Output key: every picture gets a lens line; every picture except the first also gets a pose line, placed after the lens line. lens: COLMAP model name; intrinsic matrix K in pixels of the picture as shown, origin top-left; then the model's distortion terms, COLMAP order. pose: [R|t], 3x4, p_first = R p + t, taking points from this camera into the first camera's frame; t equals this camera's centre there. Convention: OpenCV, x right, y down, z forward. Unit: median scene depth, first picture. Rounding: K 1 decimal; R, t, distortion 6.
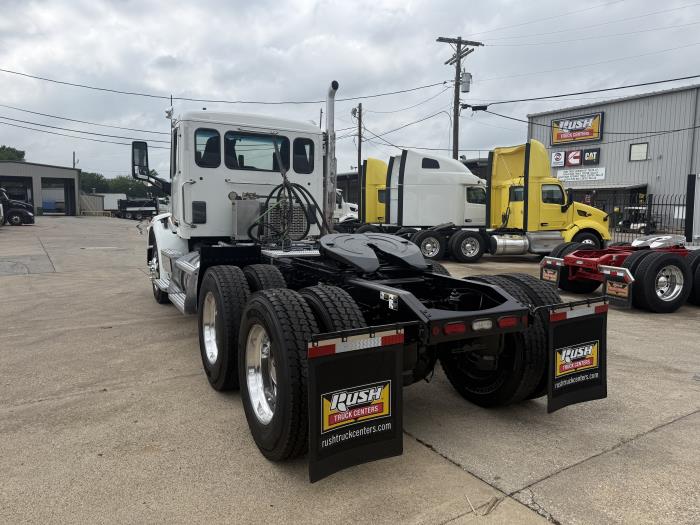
lens RADIAL K [[491.2, 0, 354.7], [0, 491.2, 263.7], [0, 0, 1]] dist [0.041818, -0.049639]
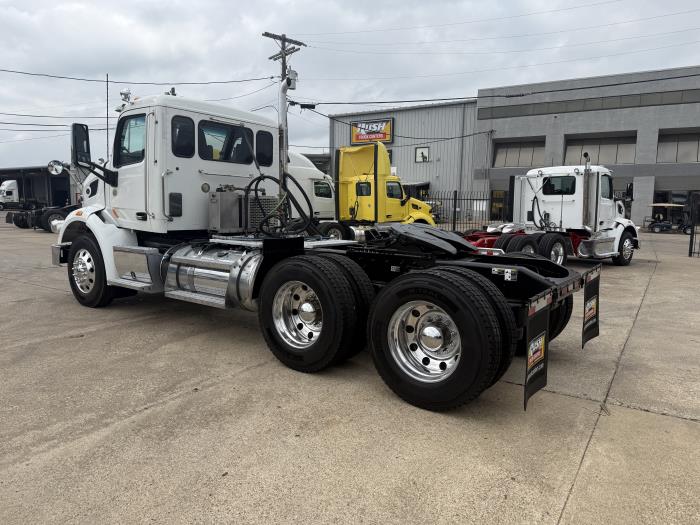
lens RADIAL K [[491.2, 0, 354.2], [0, 491.2, 266.8], [0, 0, 1]] dist [0.041818, -0.049639]
pose [[0.908712, -0.050639, 0.414340, -0.359687], [0.042465, 0.998679, 0.028923, 0.001376], [-0.415258, -0.008688, 0.909662, 0.000407]]
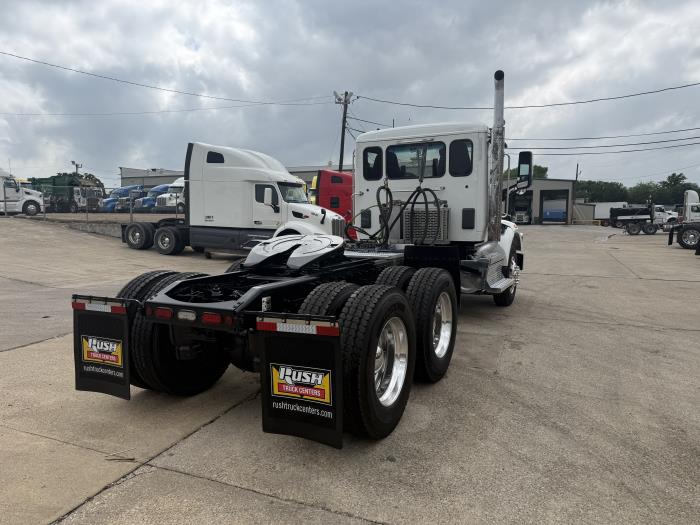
lens RADIAL K [[491.2, 0, 352.9], [0, 491.2, 267.5], [0, 0, 1]] dist [0.041818, -0.049639]
pose [[0.557055, 0.070834, -0.827449, 0.576766], [-0.079910, 0.996304, 0.031492, -0.019607], [0.826622, 0.048579, 0.560657, 0.289333]]
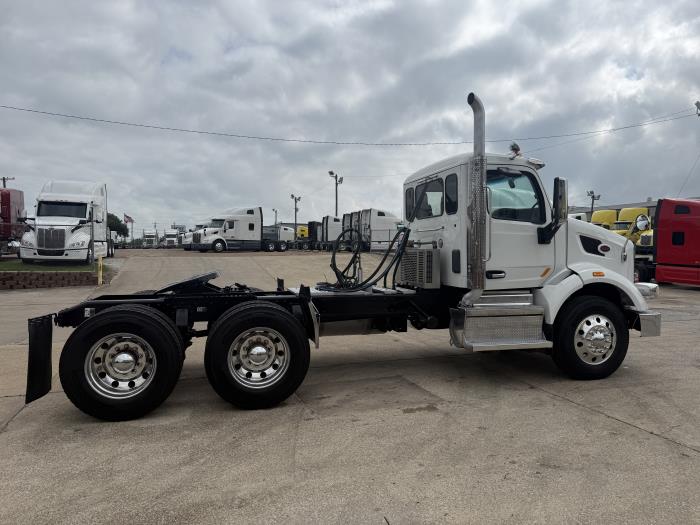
lens RADIAL K [[491.2, 0, 349.3], [0, 491.2, 249.8], [0, 0, 1]] dist [0.041818, -0.049639]
pose [[-0.238066, -0.021162, -0.971018, 0.766755], [-0.117564, 0.993039, 0.007181, -0.105499], [0.964107, 0.115866, -0.238897, 1.023452]]
